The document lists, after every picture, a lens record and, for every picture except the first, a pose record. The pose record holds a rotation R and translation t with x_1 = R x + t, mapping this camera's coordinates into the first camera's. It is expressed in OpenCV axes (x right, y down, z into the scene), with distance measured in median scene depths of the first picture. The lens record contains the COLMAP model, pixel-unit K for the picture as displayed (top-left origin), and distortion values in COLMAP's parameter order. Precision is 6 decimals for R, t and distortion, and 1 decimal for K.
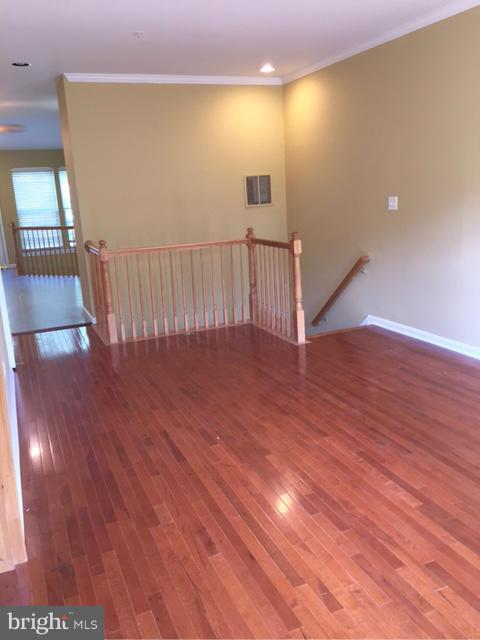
lens RADIAL K [[558.4, 0, 240.0], [0, 558.4, 320.0], [0, 0, 1]] dist [0.050757, -0.007333]
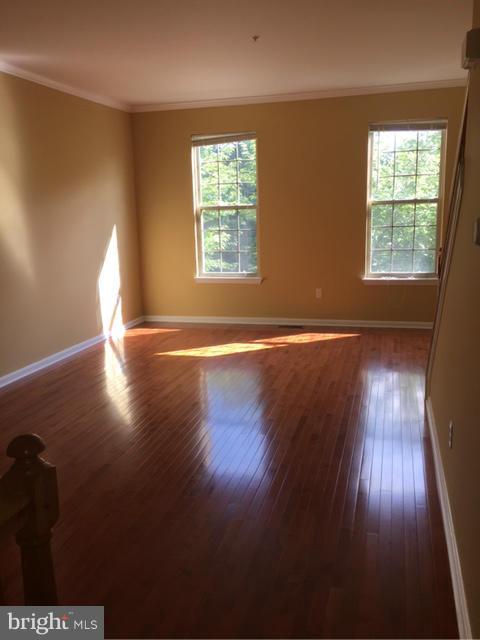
lens RADIAL K [[538.8, 0, 240.0], [0, 538.8, 320.0], [0, 0, 1]] dist [0.001826, -0.001200]
pose [[-0.784138, -0.050203, 0.618552, -0.574976], [0.208861, 0.917229, 0.339218, -0.311080], [-0.584384, 0.395185, -0.708748, 1.460528]]
